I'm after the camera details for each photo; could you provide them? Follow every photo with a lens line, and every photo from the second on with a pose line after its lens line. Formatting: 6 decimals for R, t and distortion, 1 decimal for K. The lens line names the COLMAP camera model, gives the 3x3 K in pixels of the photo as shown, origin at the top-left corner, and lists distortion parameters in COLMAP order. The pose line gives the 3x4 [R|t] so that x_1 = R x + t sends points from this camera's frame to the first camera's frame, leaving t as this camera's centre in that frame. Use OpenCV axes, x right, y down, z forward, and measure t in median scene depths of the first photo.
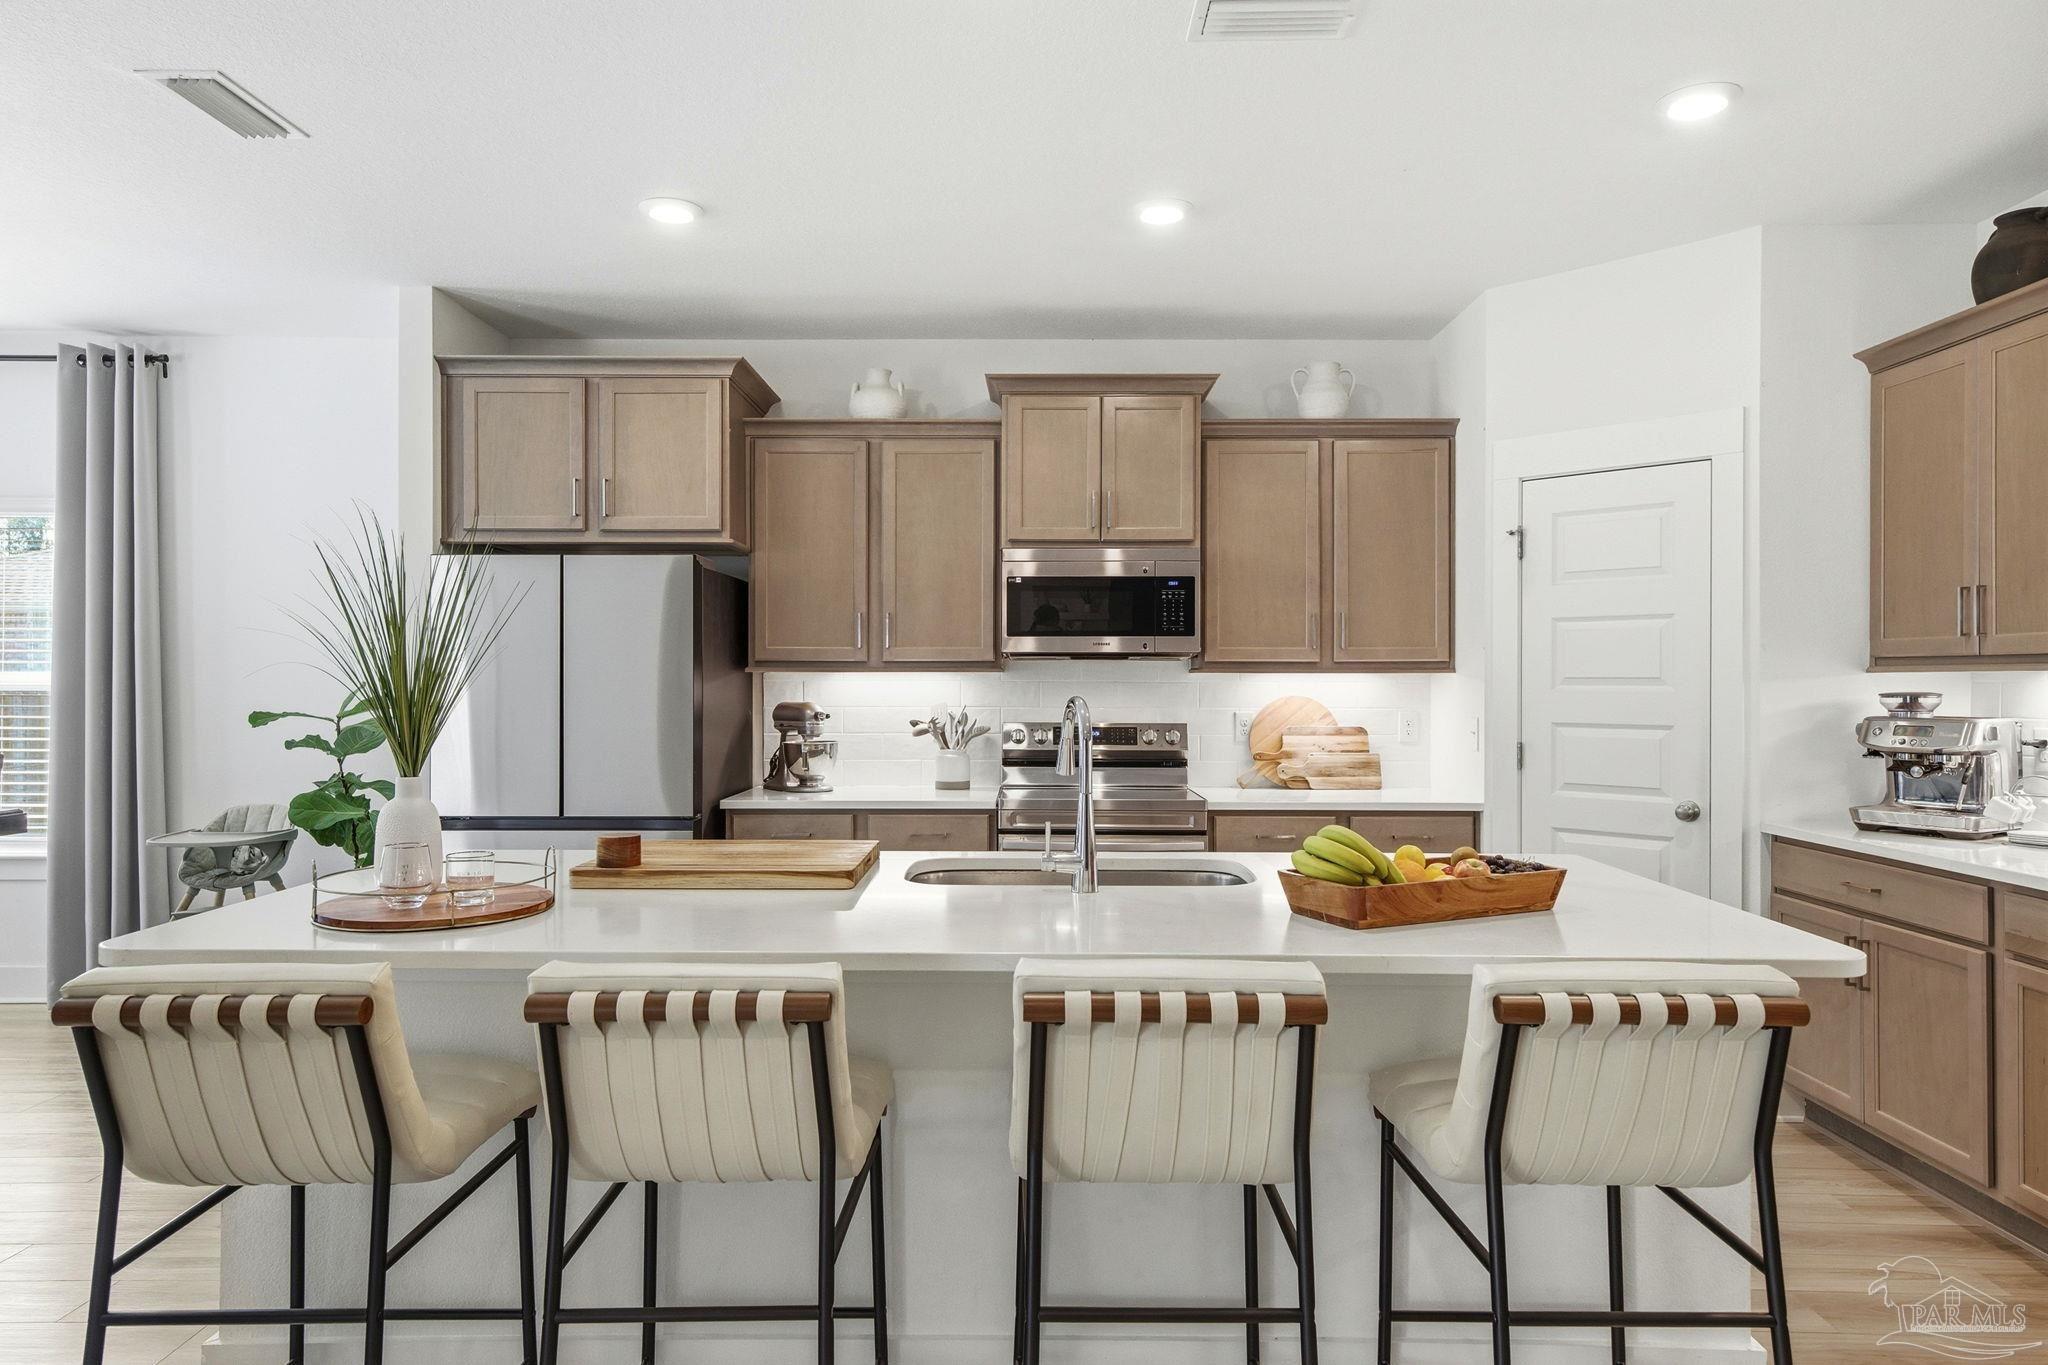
lens RADIAL K [[1243.3, 0, 1024.0], [0, 1243.3, 682.5], [0, 0, 1]] dist [0.018261, 0.000199]
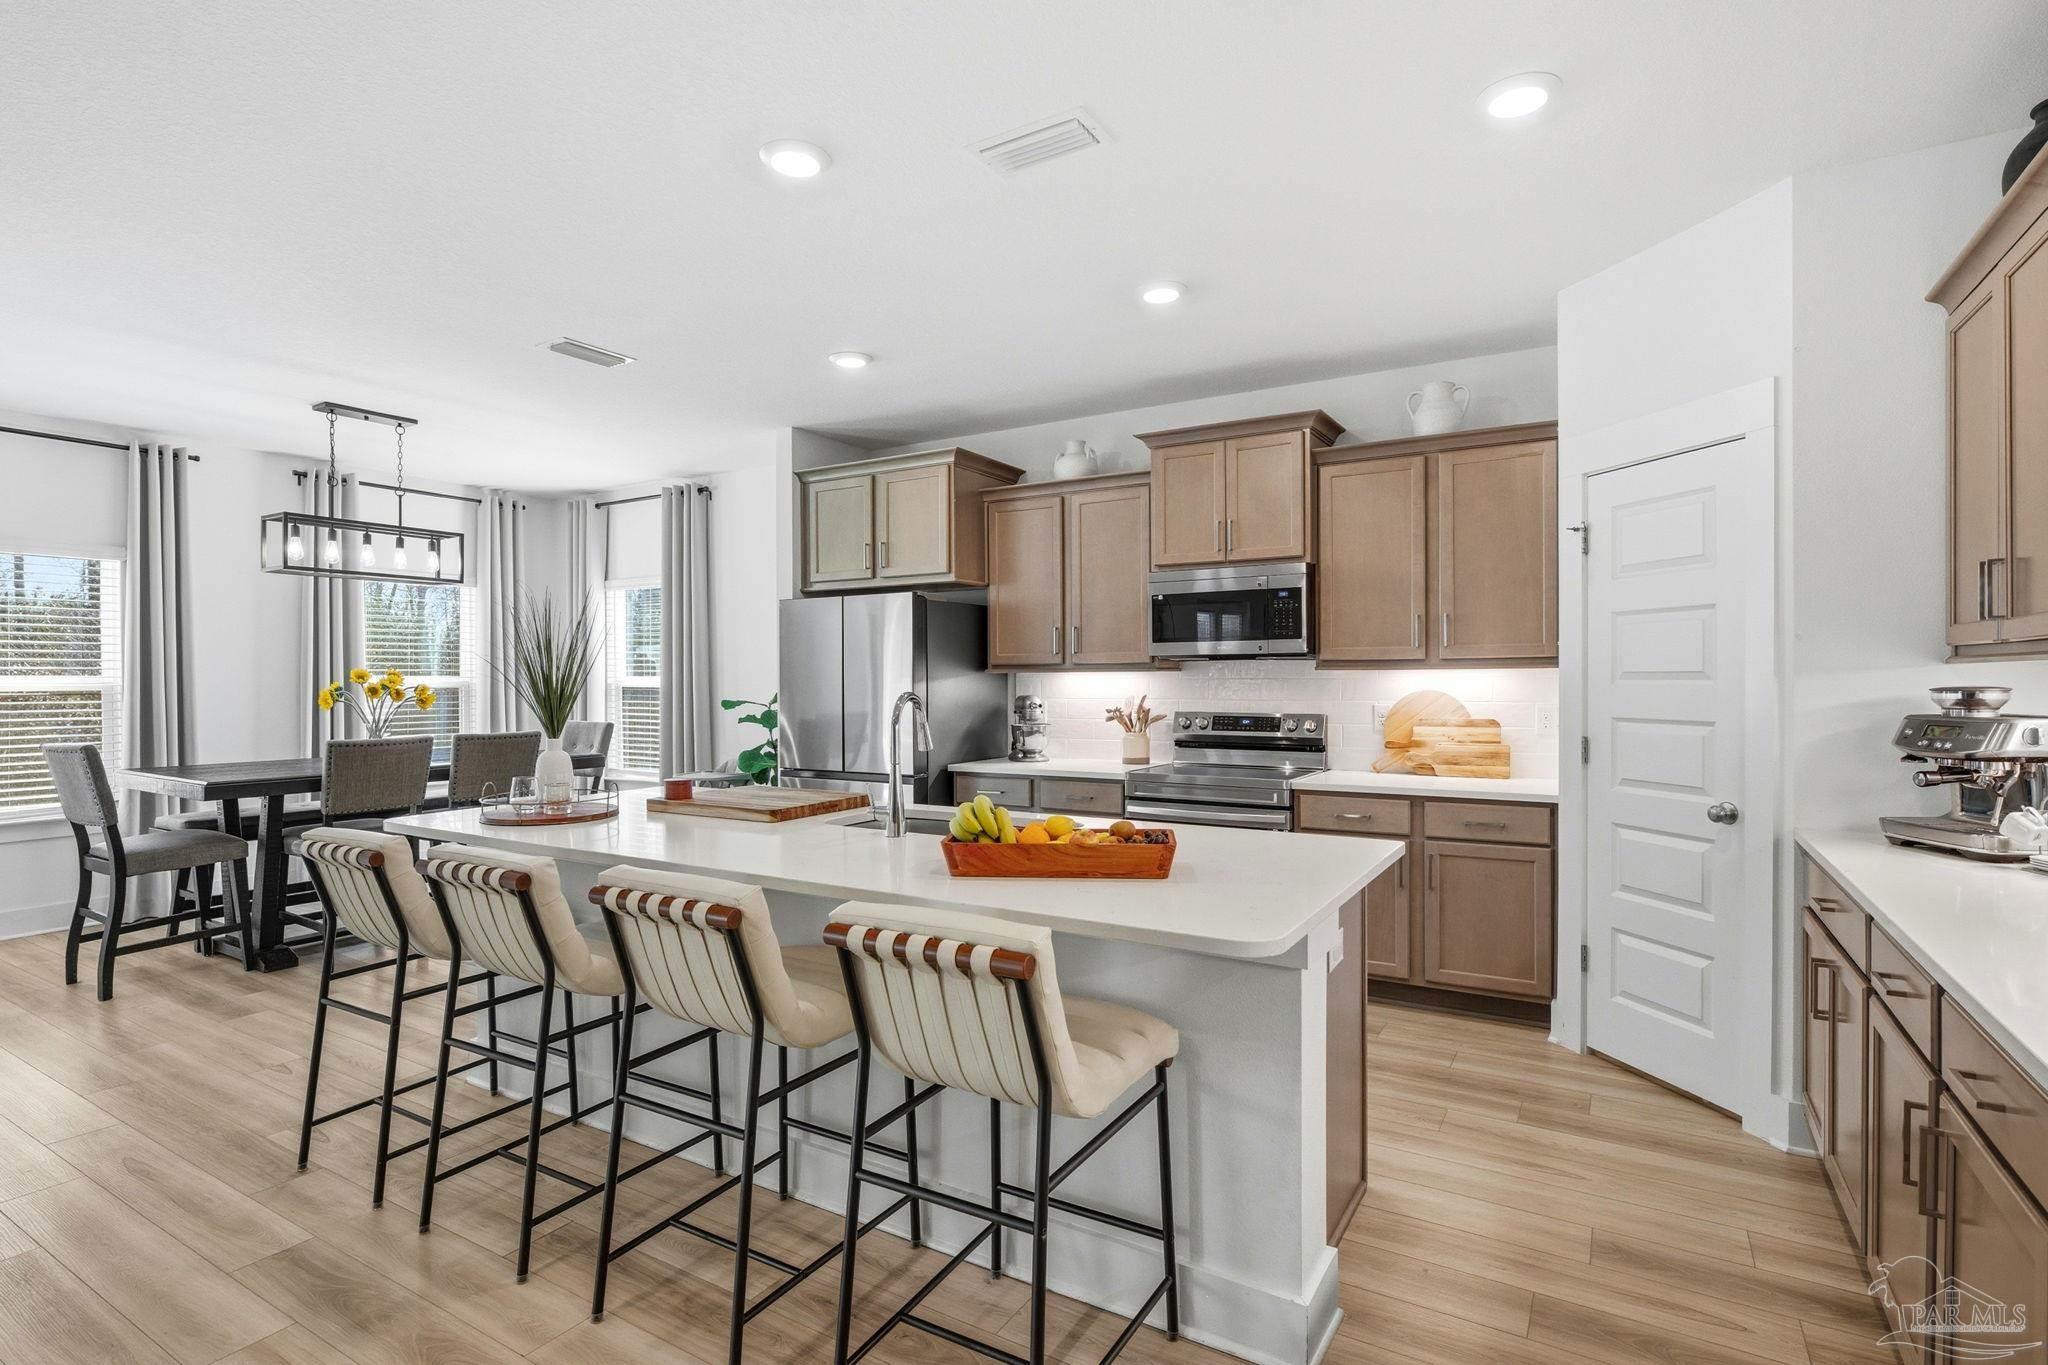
lens RADIAL K [[992.3, 0, 1024.0], [0, 992.3, 682.5], [0, 0, 1]] dist [0.001969, 0.000812]
pose [[0.863517, -0.004051, -0.504304, 0.374011], [0.006355, 0.999976, 0.002848, -0.000747], [0.504280, -0.005664, 0.863522, 0.072004]]
